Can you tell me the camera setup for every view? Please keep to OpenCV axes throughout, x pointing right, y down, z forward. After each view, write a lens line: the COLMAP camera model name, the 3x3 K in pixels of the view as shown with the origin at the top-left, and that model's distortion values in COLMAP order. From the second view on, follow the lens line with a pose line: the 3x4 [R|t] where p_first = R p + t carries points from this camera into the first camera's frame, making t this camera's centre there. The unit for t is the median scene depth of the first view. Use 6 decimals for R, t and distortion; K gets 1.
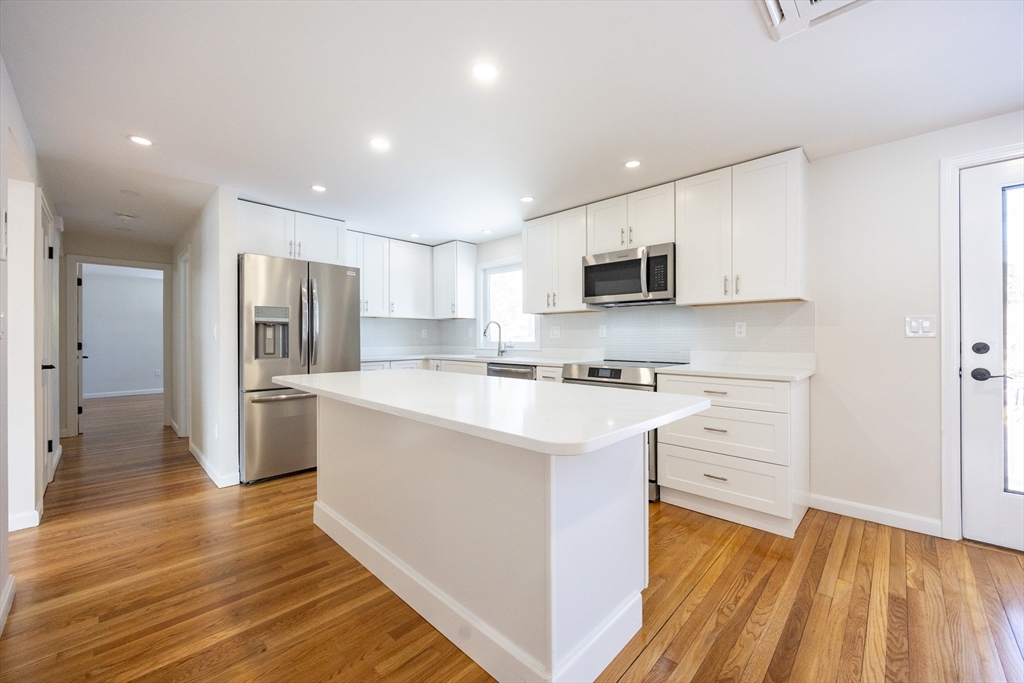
lens RADIAL K [[398.6, 0, 514.4], [0, 398.6, 337.5], [0, 0, 1]] dist [-0.000846, 0.000020]
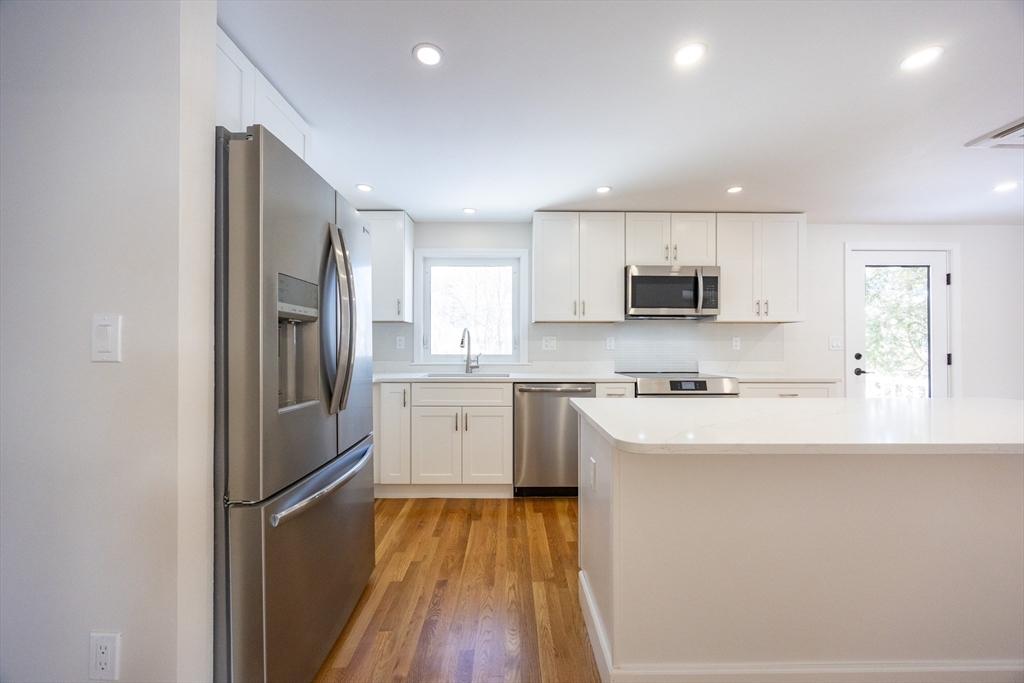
lens RADIAL K [[394.2, 0, 513.9], [0, 394.2, 342.4], [0, 0, 1]] dist [-0.000440, -0.000001]
pose [[0.715410, 0.009170, 0.698645, -1.015401], [-0.002558, 0.999942, -0.010505, -0.011036], [-0.698701, 0.005729, 0.715391, 0.764301]]
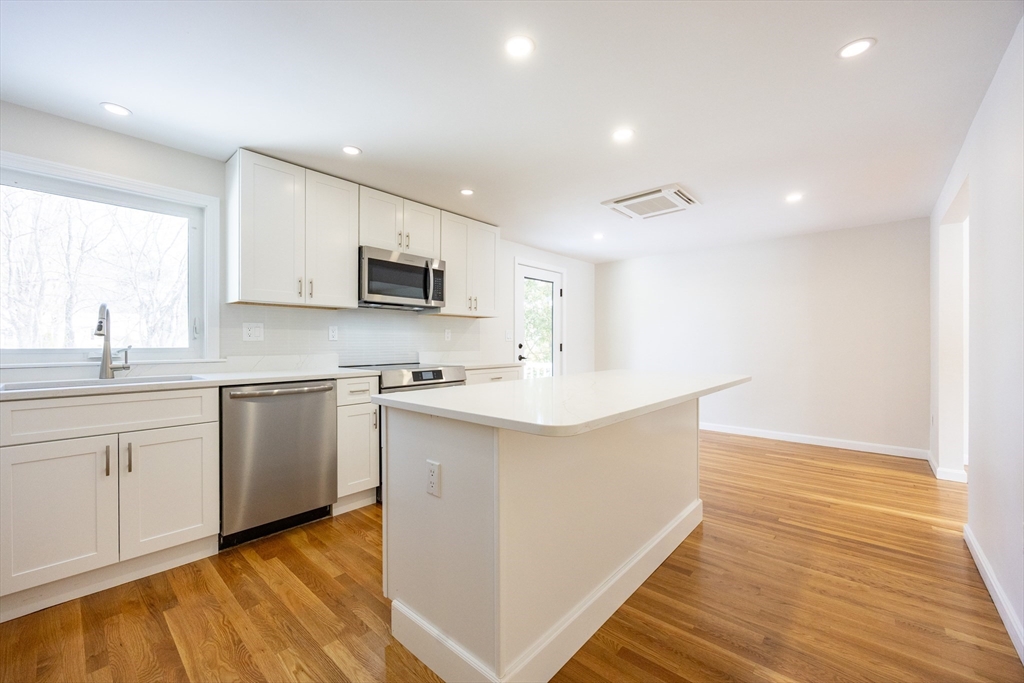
lens RADIAL K [[407.2, 0, 502.5], [0, 407.2, 343.2], [0, 0, 1]] dist [-0.000274, 0.000185]
pose [[-0.020803, -0.001869, 0.999782, -1.046831], [-0.001273, 0.999997, 0.001843, 0.006283], [-0.999783, -0.001234, -0.020805, 1.070371]]
